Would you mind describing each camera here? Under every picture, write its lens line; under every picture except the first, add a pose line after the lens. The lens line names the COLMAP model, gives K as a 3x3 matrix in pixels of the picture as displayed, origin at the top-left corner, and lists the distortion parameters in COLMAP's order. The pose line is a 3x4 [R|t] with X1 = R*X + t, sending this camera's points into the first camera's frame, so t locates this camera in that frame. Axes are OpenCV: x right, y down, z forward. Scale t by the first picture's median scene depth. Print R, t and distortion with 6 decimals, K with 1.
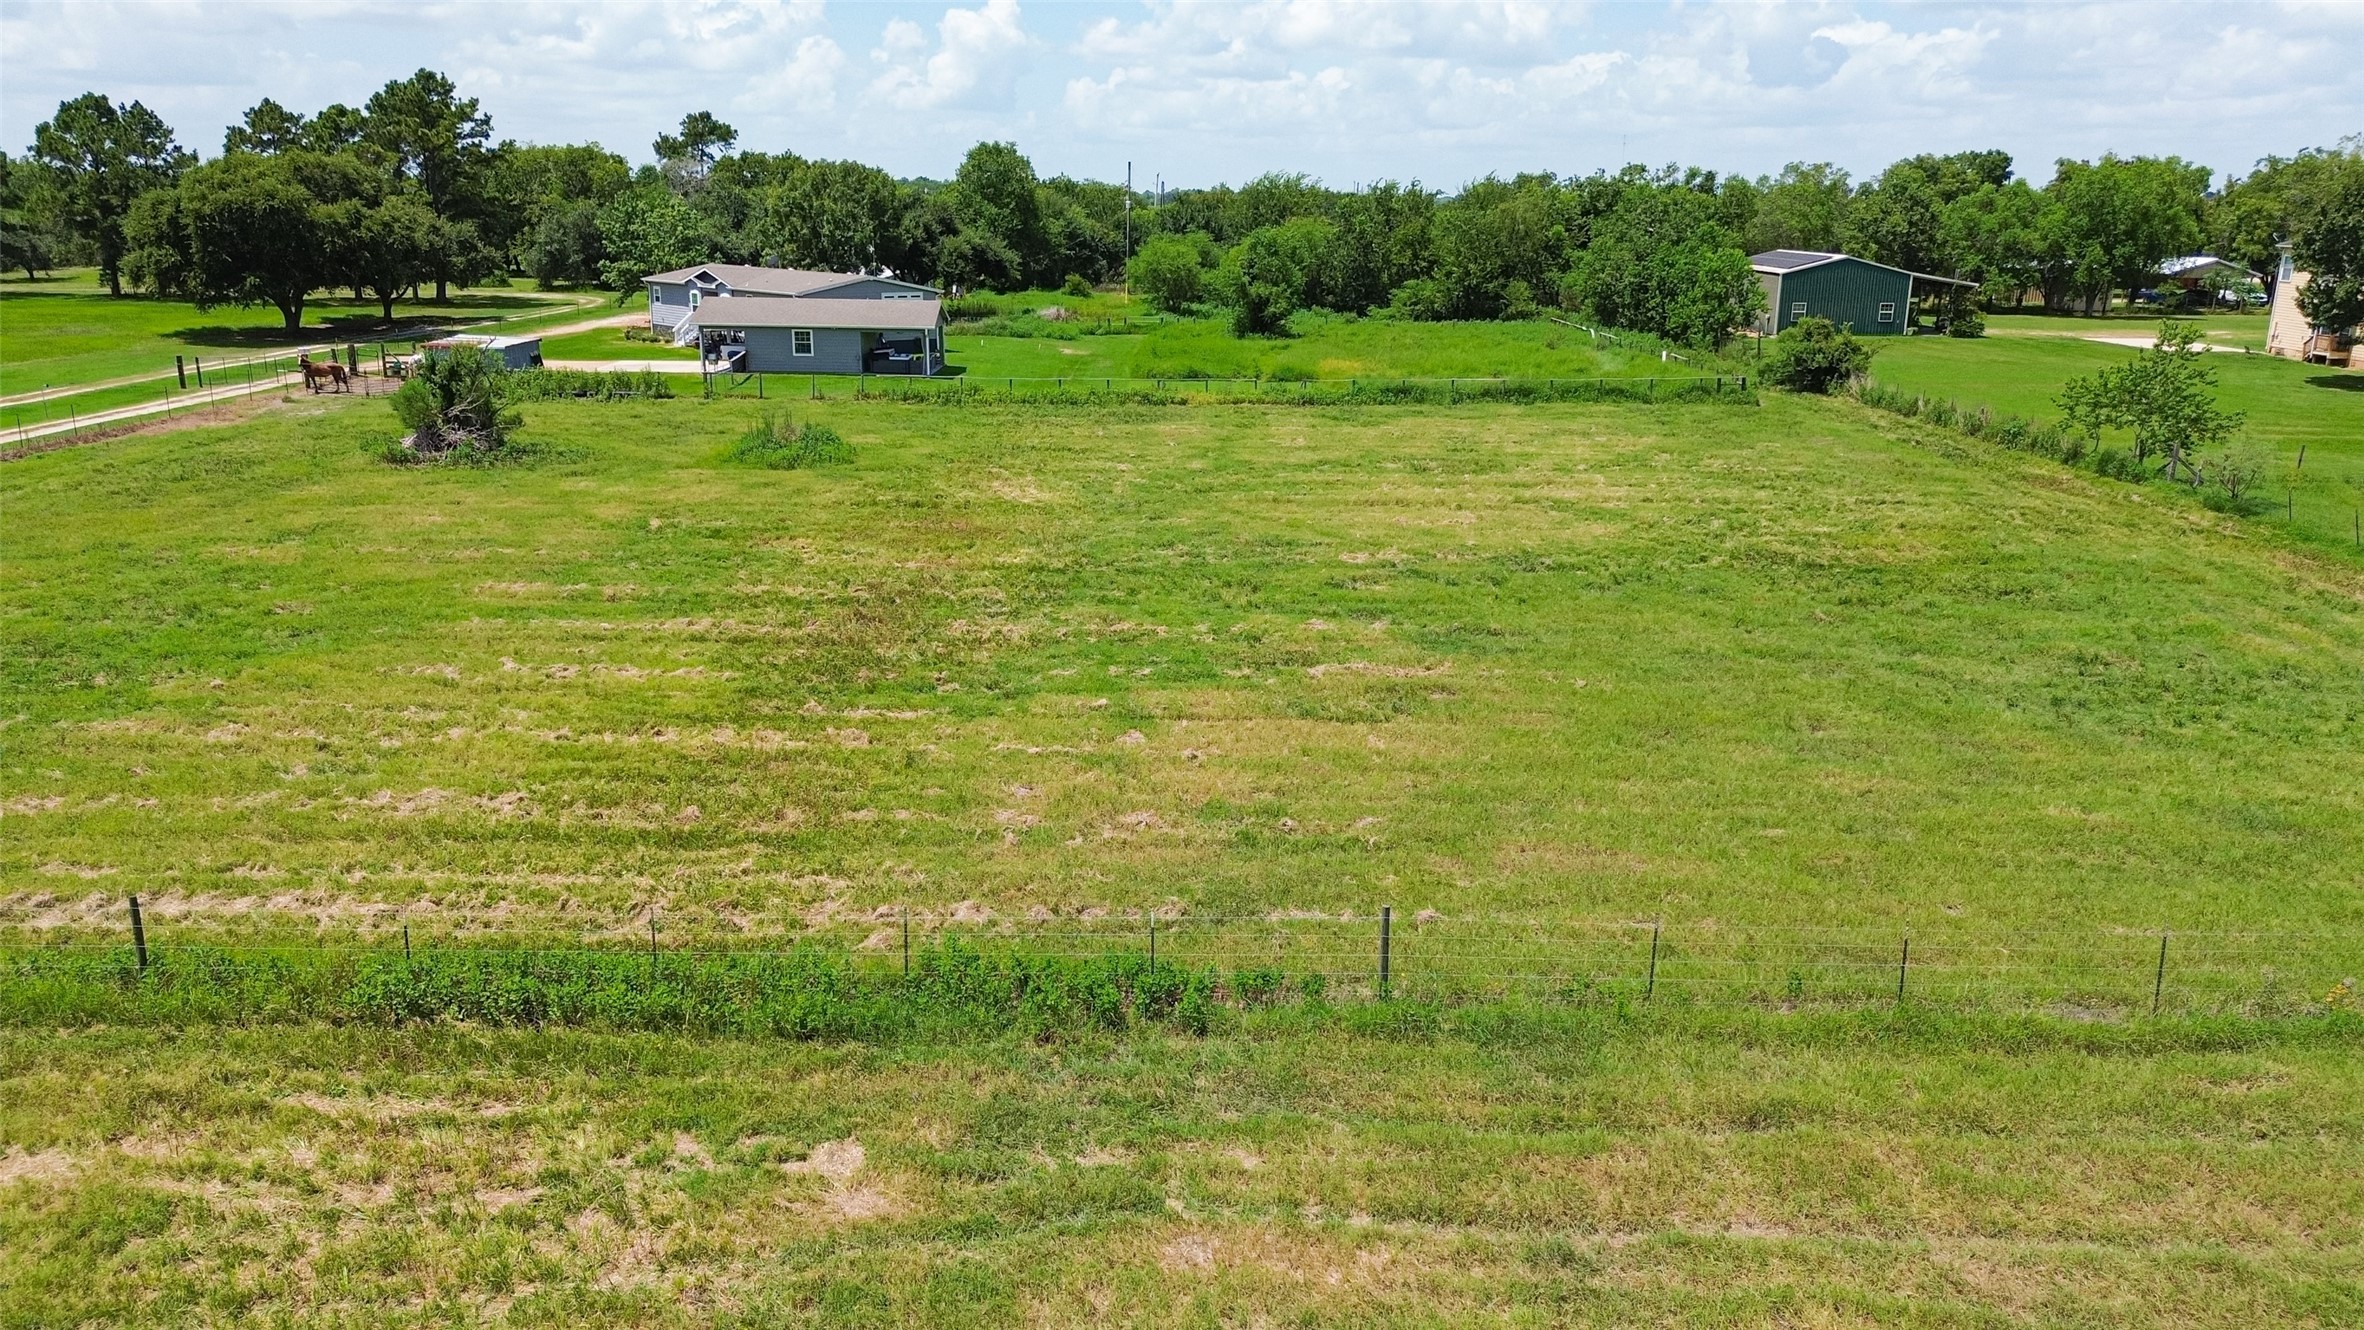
lens RADIAL K [[1667.7, 0, 1173.3], [0, 1667.7, 666.3], [0, 0, 1]] dist [0.065276, -0.066142]
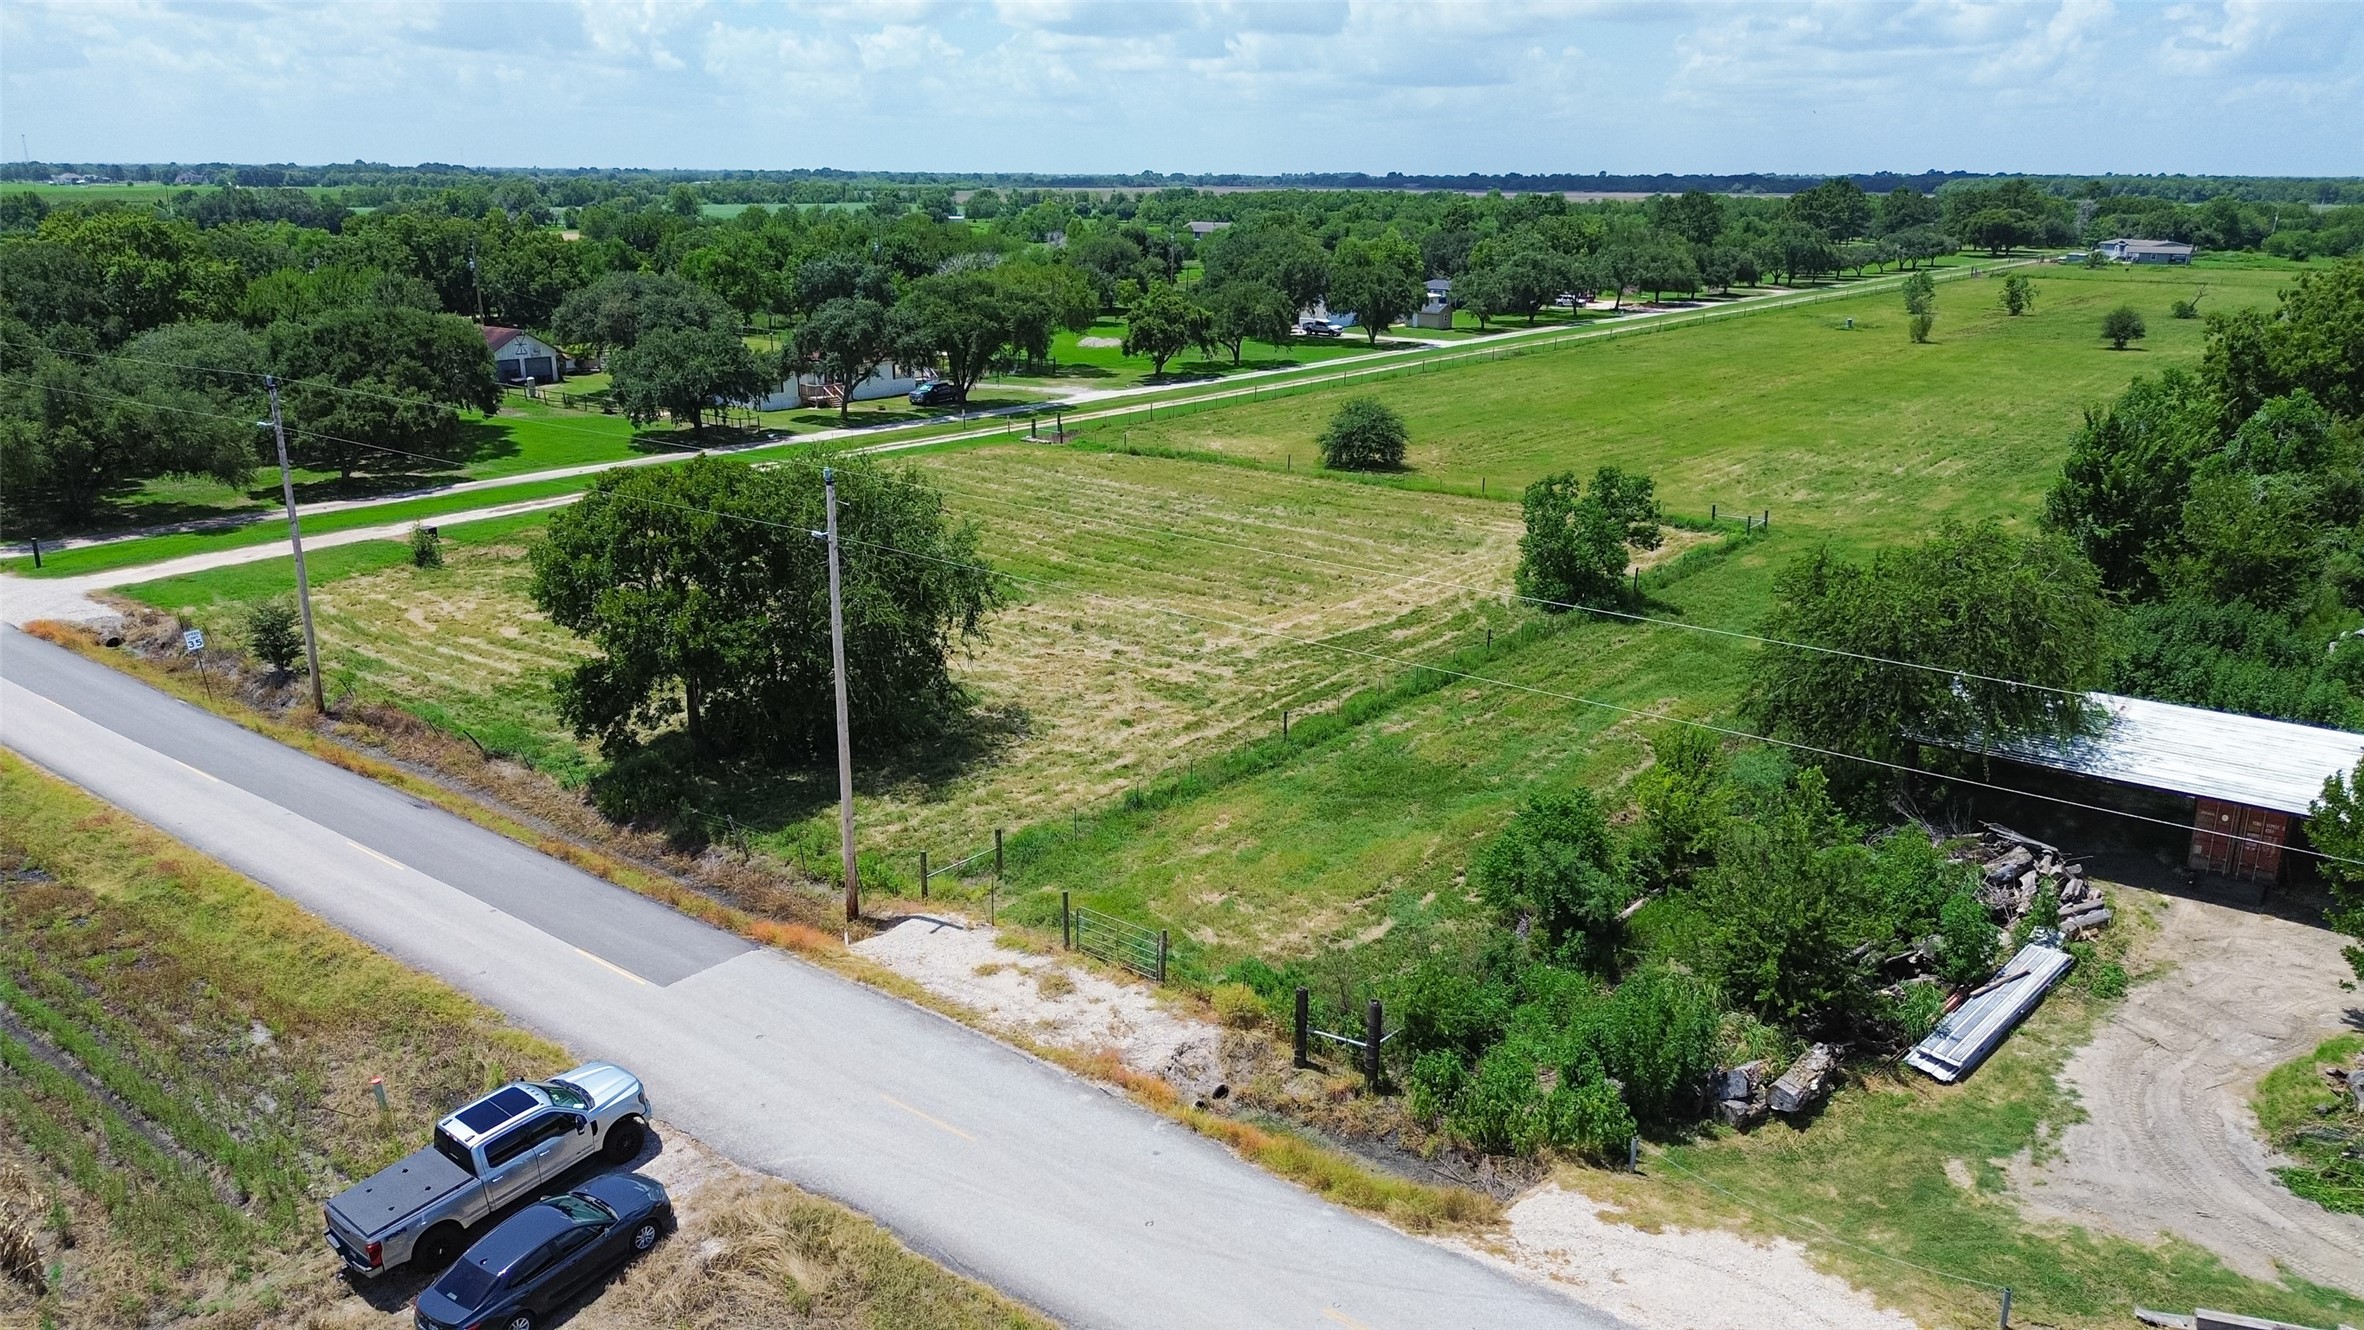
lens RADIAL K [[1667.7, 0, 1181.6], [0, 1667.7, 665.8], [0, 0, 1]] dist [0.065276, -0.066142]
pose [[0.795257, 0.165318, -0.583298, 0.256425], [-0.160437, 0.985191, 0.060486, 0.500223], [0.584659, 0.045481, 0.810003, -2.006361]]
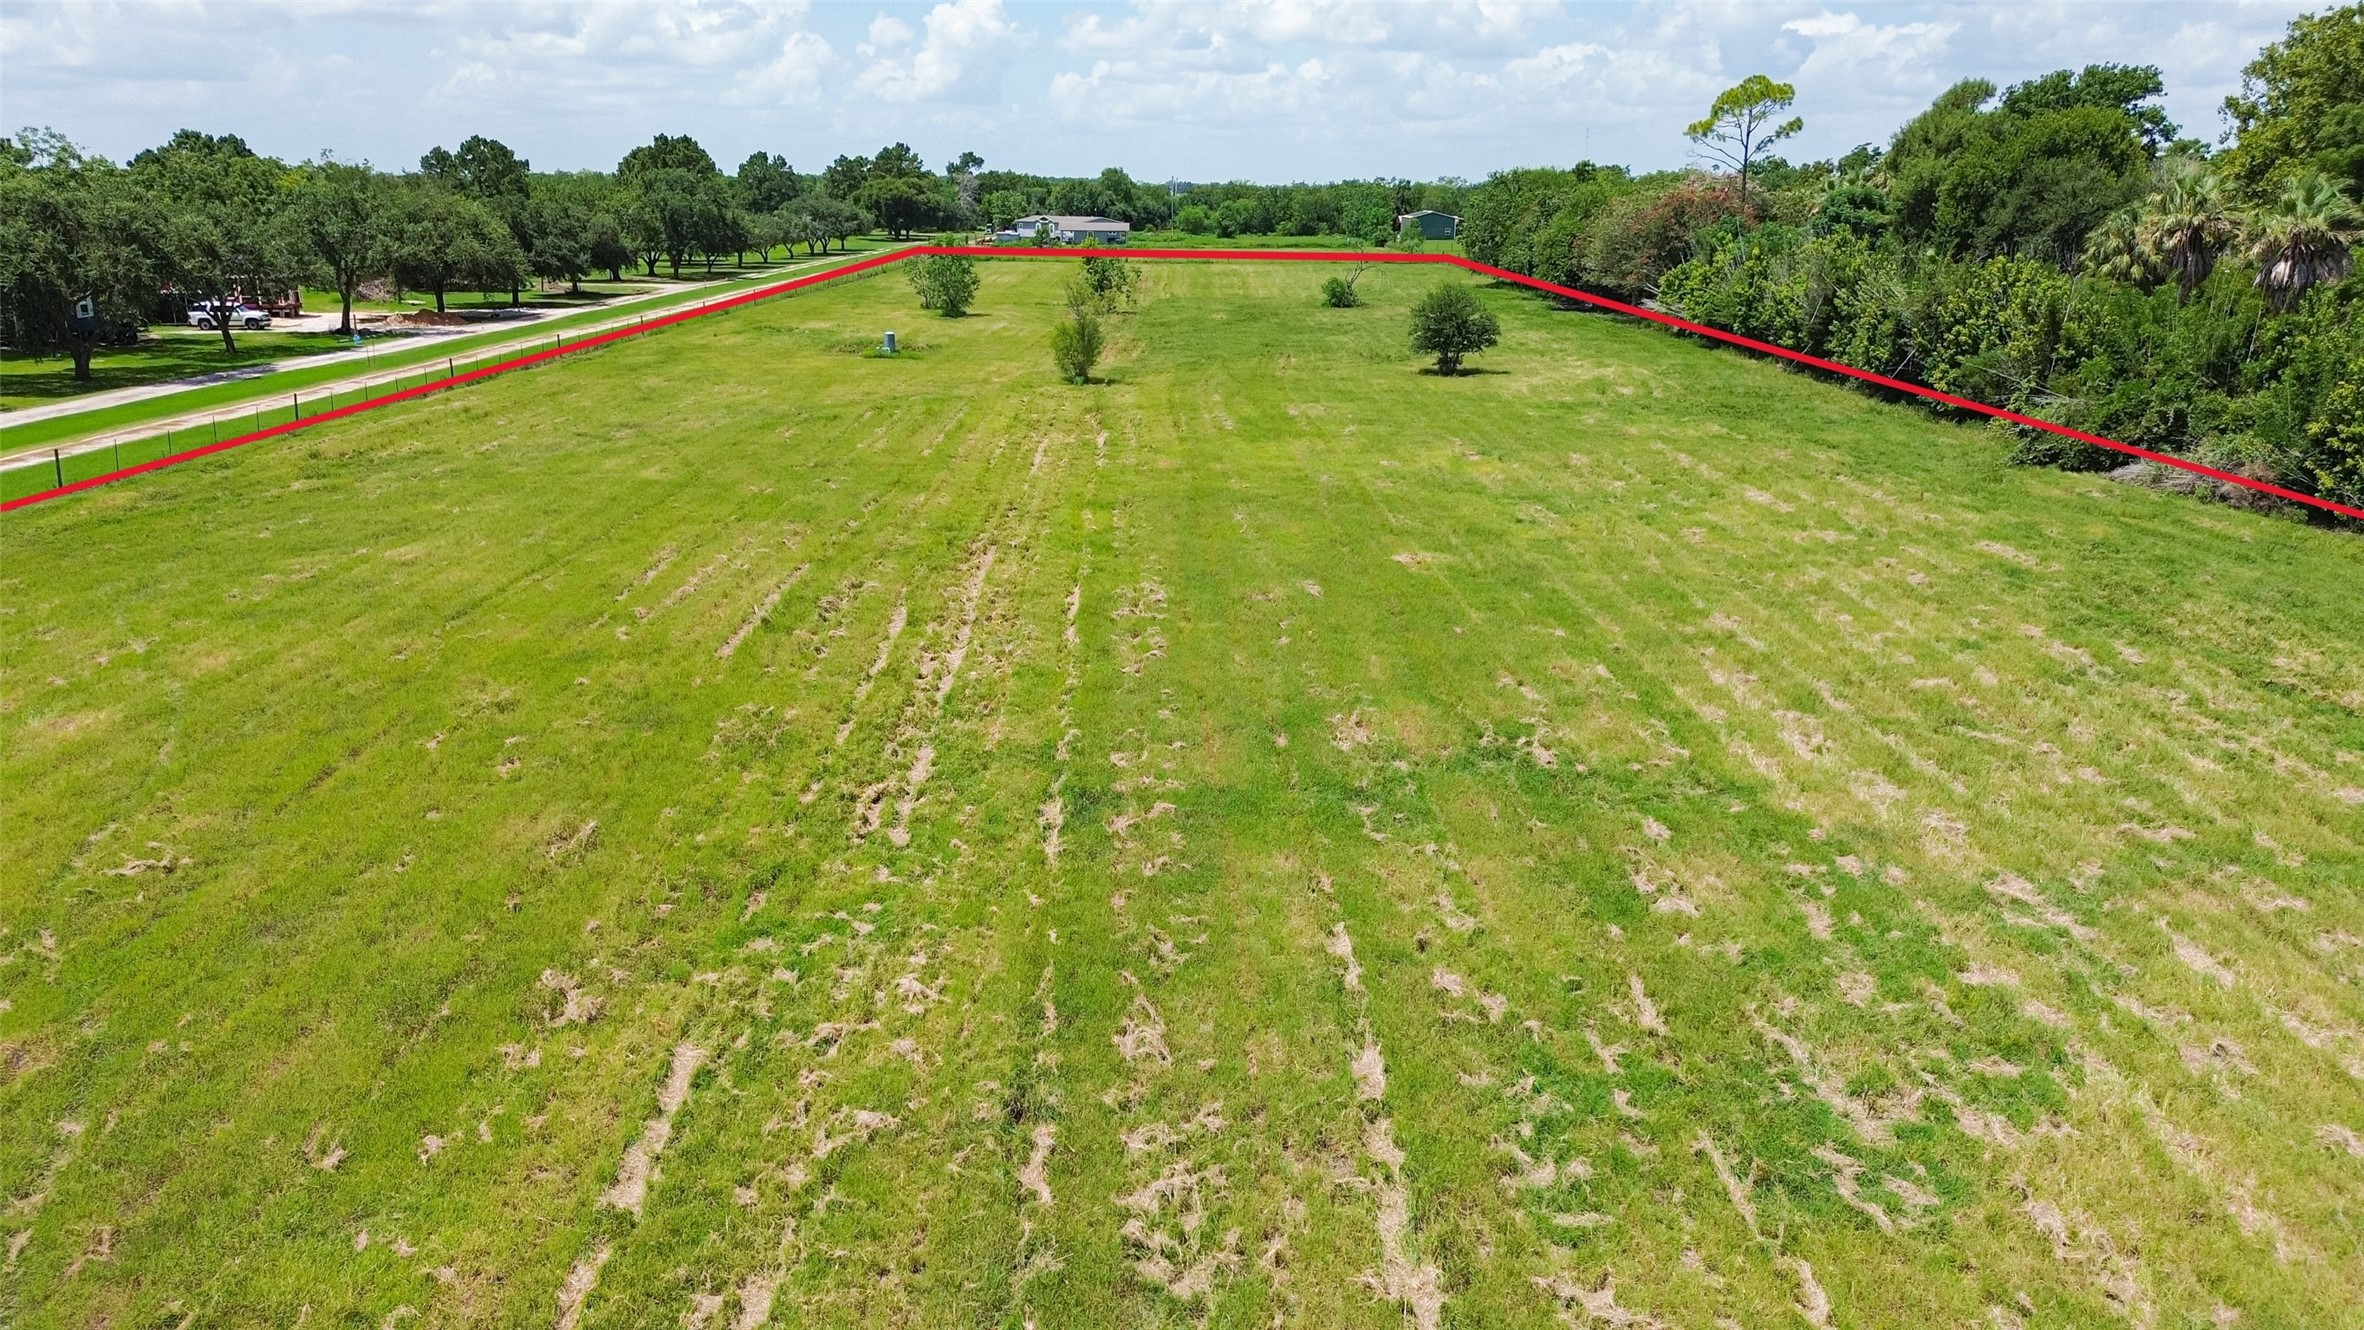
lens RADIAL K [[1667.7, 0, 1177.5], [0, 1667.7, 664.7], [0, 0, 1]] dist [0.065276, -0.066142]
pose [[0.999915, -0.006978, 0.011049, -0.045677], [0.006936, 0.999969, 0.003814, 0.344972], [-0.011075, -0.003737, 0.999932, -1.242361]]
